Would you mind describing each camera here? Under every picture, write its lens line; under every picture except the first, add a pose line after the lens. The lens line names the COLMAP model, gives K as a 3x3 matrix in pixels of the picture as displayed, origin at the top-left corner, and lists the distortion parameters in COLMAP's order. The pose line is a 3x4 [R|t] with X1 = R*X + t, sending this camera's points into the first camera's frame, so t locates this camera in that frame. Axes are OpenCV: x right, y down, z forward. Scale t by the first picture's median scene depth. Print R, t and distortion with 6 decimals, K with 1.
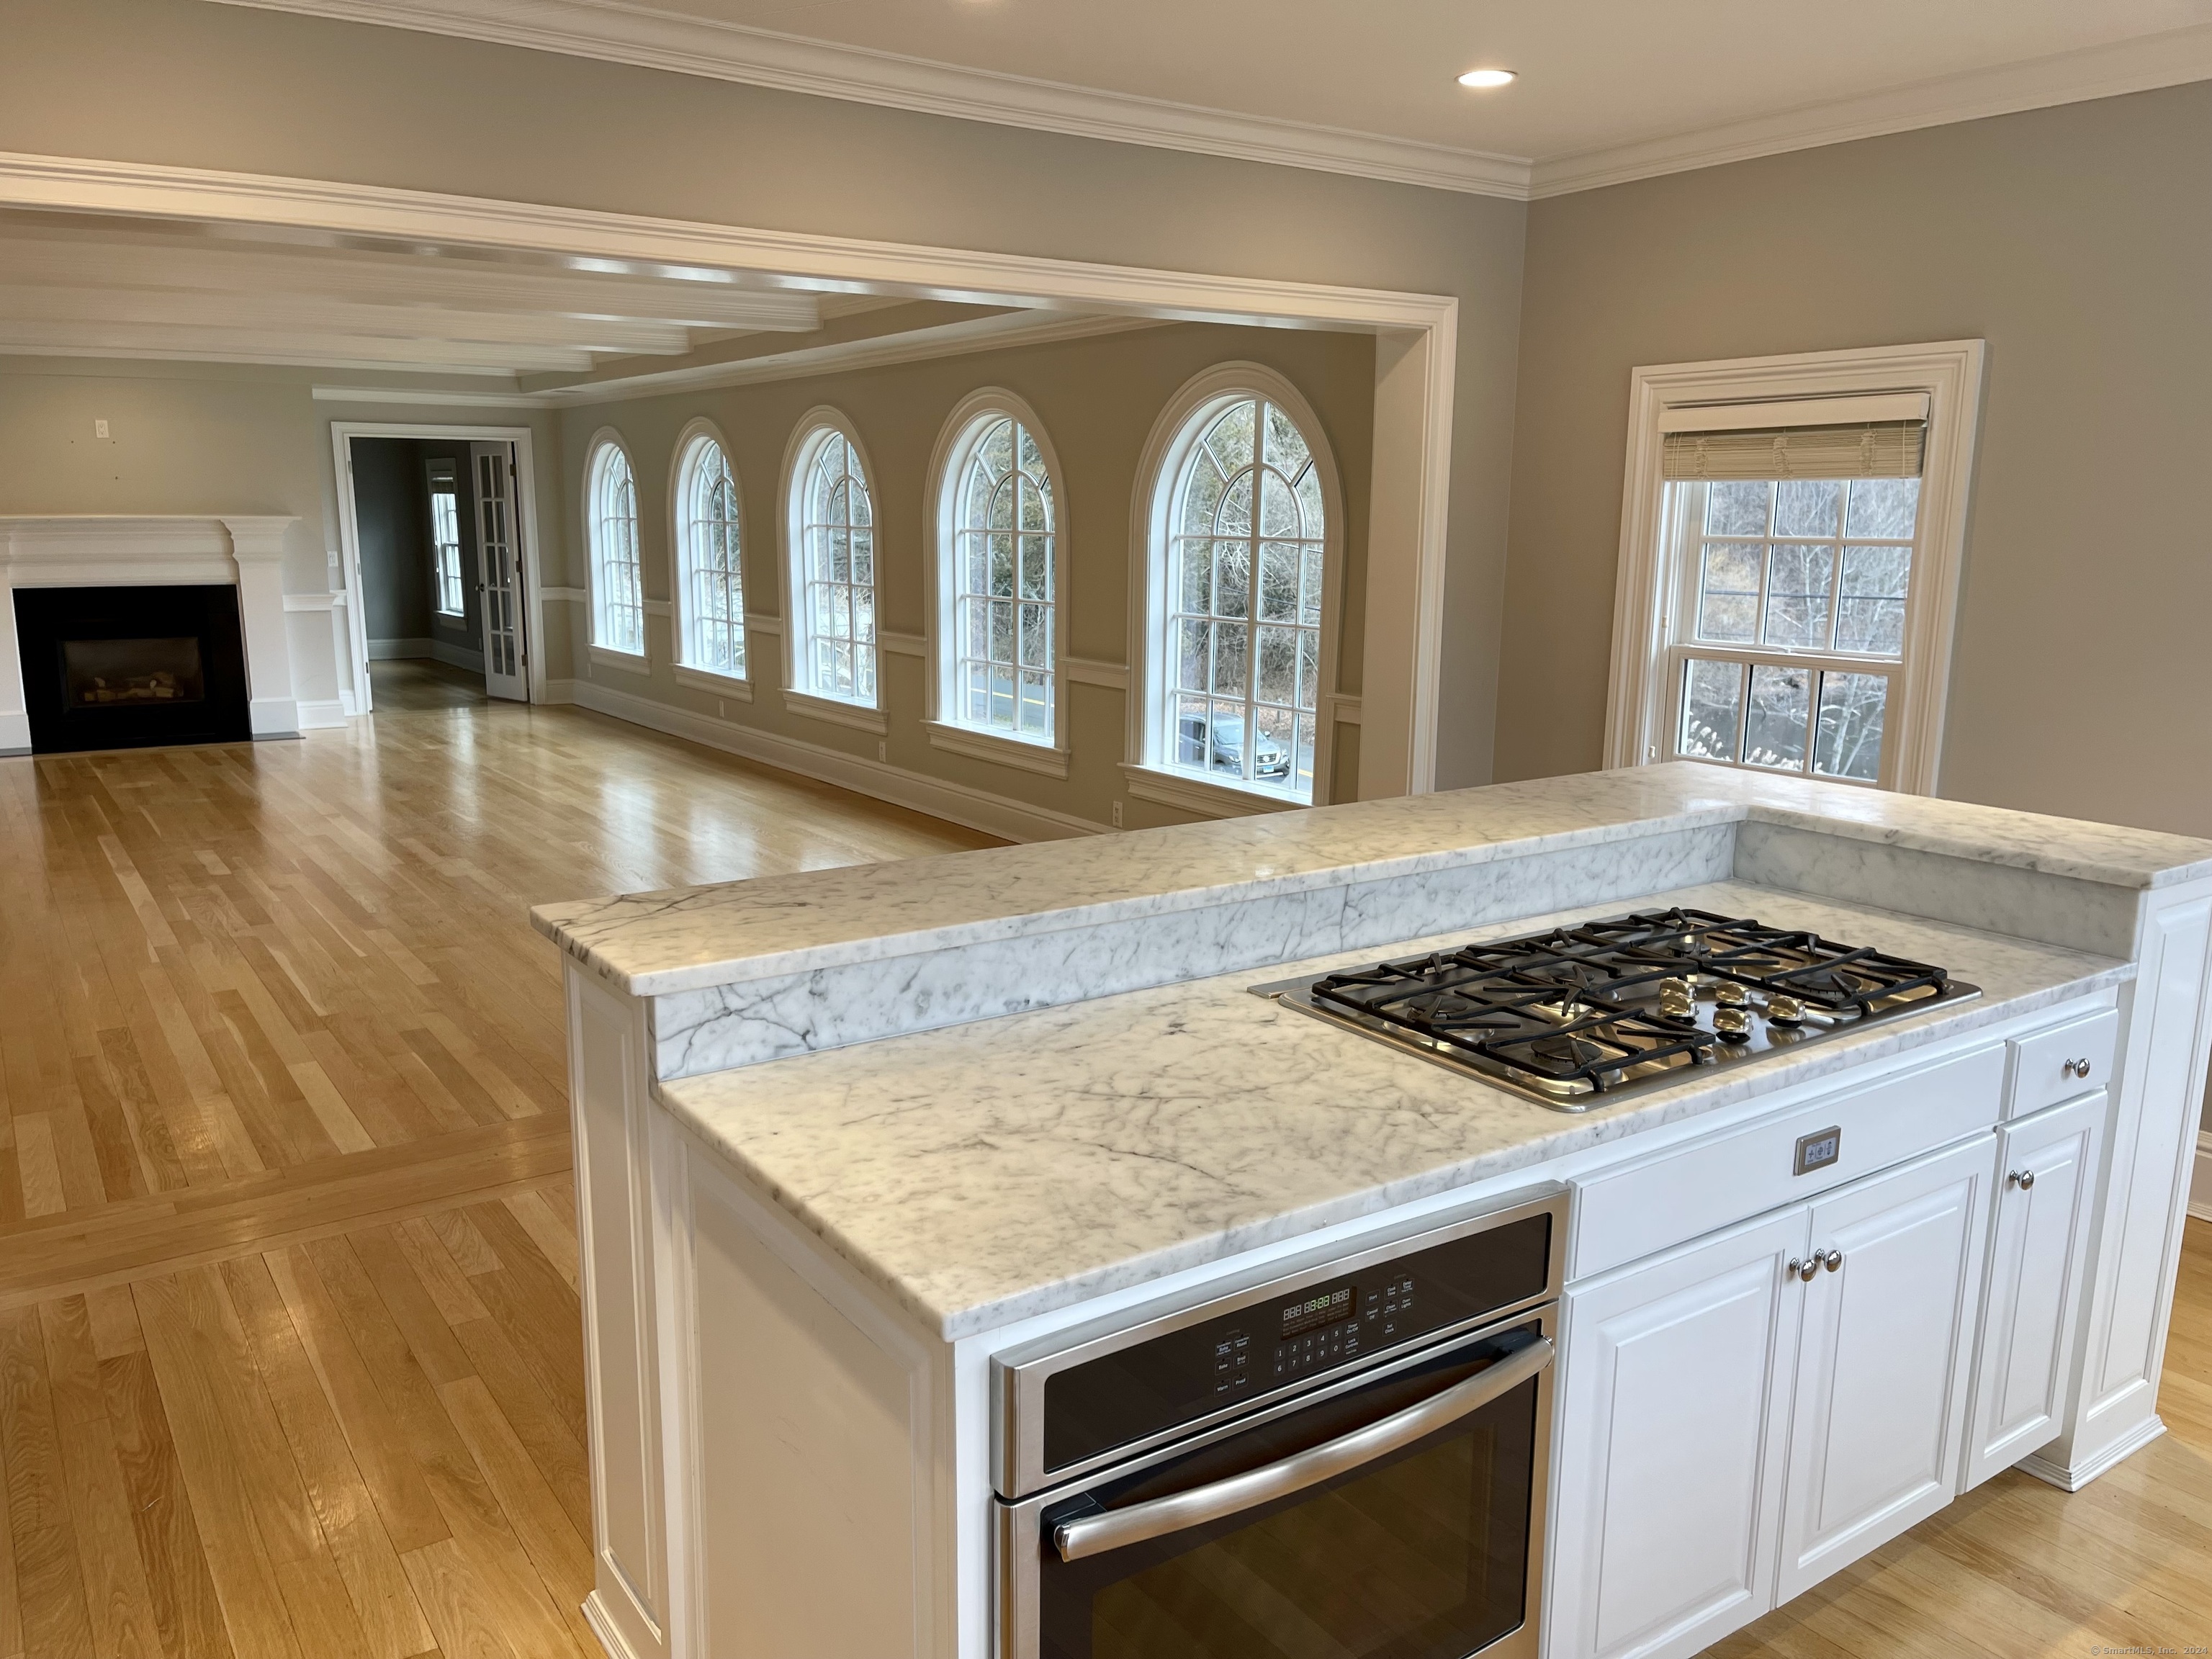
lens RADIAL K [[1664.7, 0, 1108.7], [0, 1664.7, 844.7], [0, 0, 1]] dist [0.040335, -0.062138]
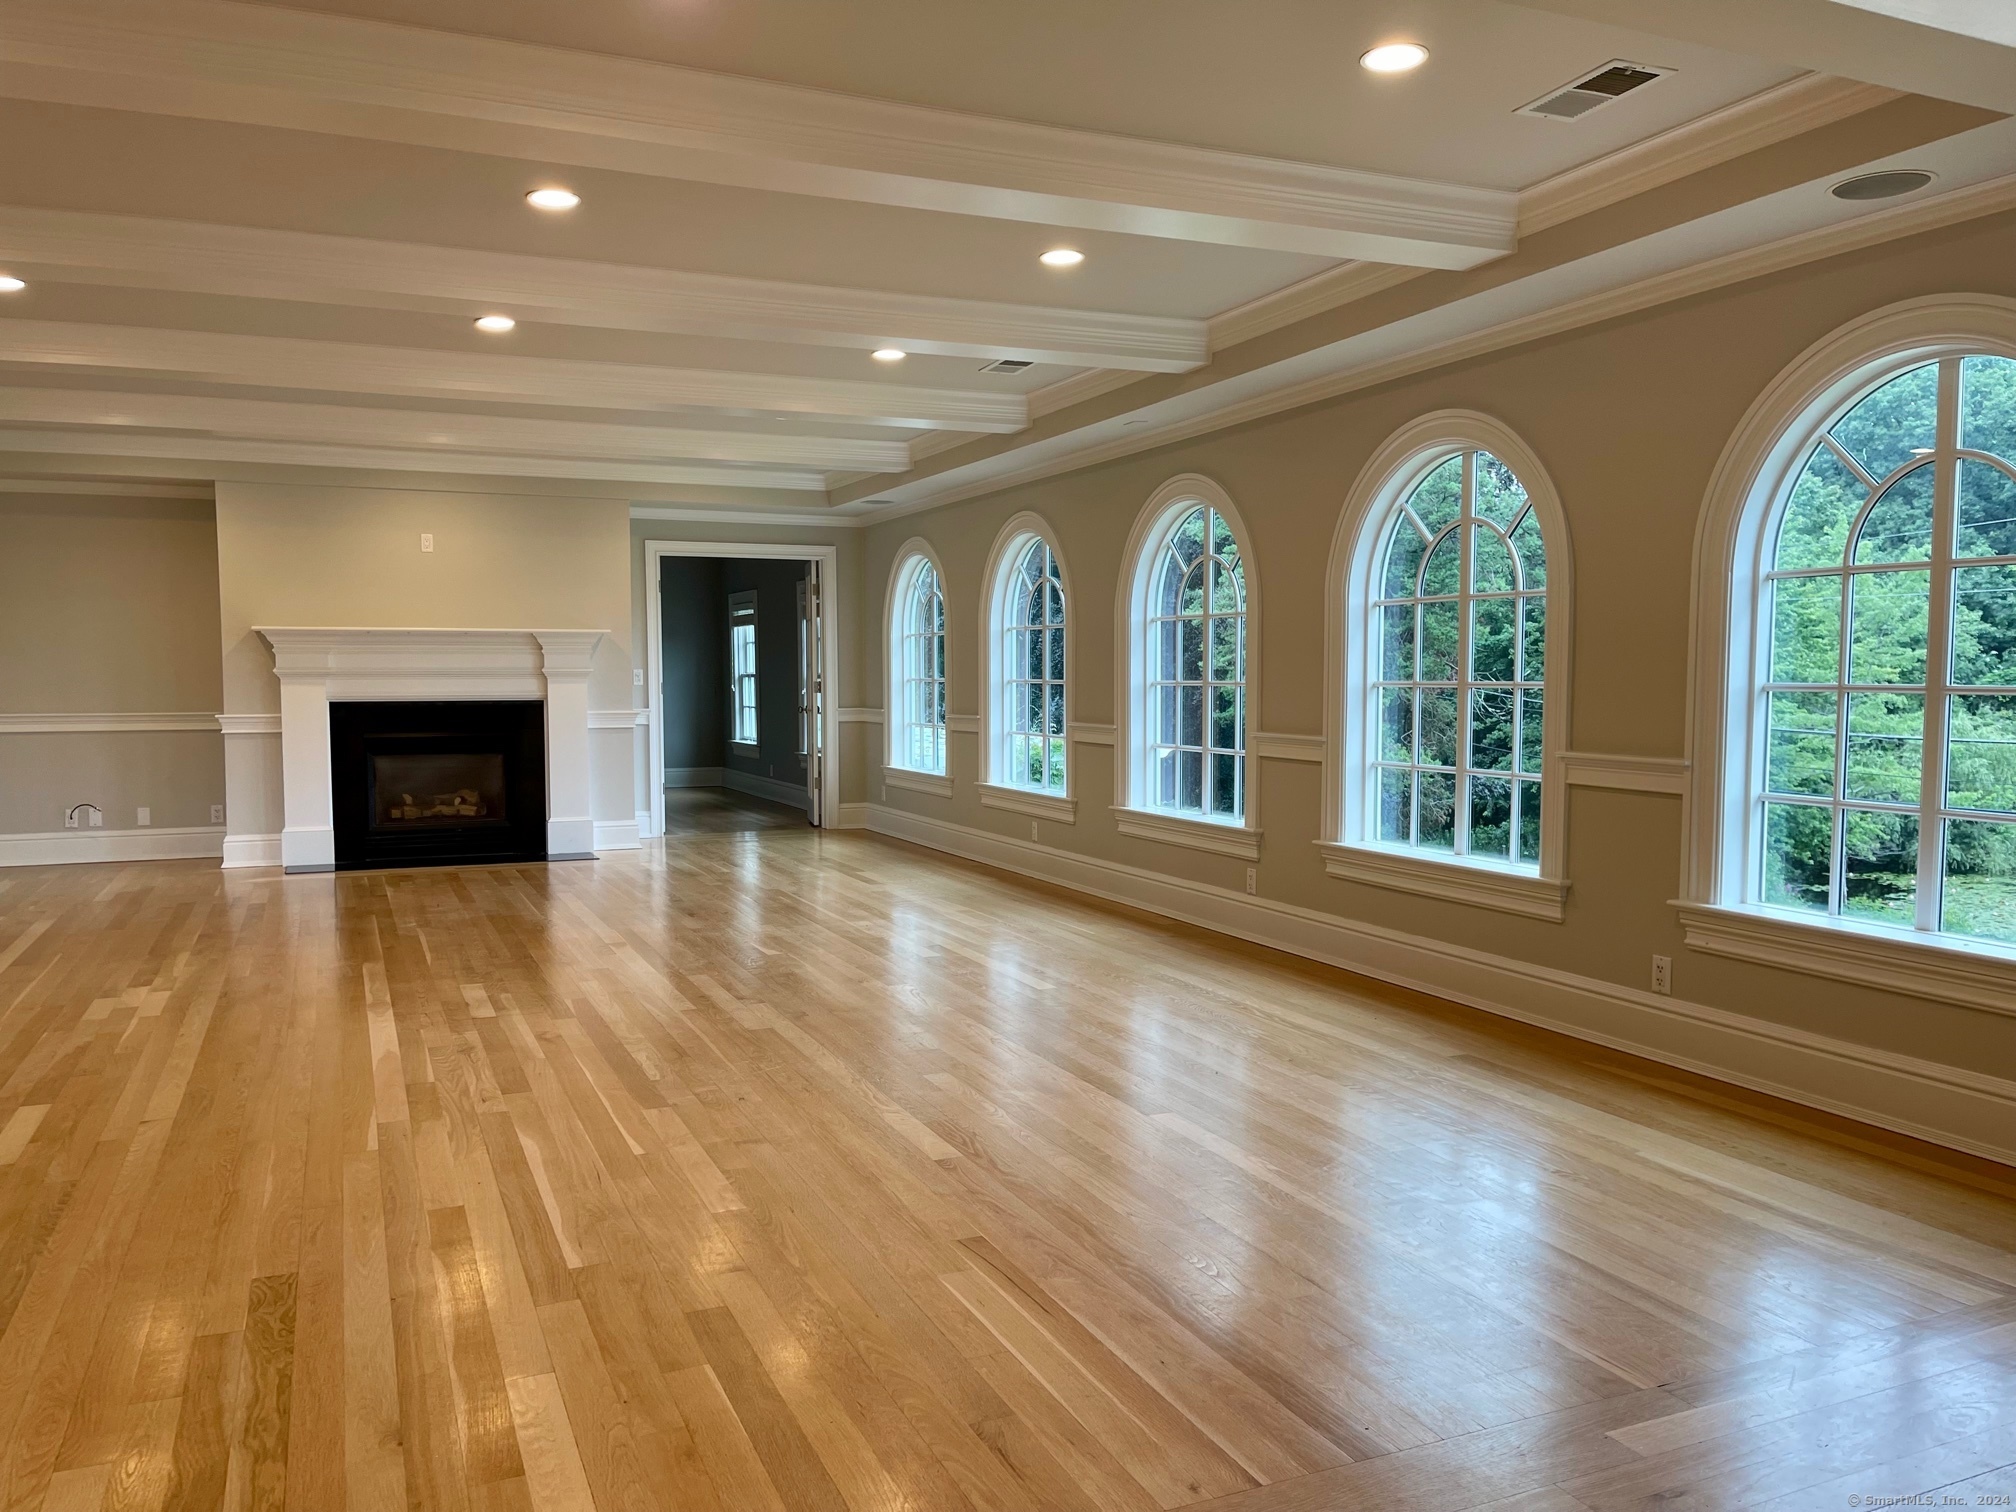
lens RADIAL K [[1517.2, 0, 1007.2], [0, 1517.2, 756.8], [0, 0, 1]] dist [0.040335, -0.062138]
pose [[0.981786, 0.001666, -0.189984, -0.090202], [-0.028691, 0.989794, -0.139587, -0.007267], [0.187813, 0.142495, 0.971813, 0.200441]]
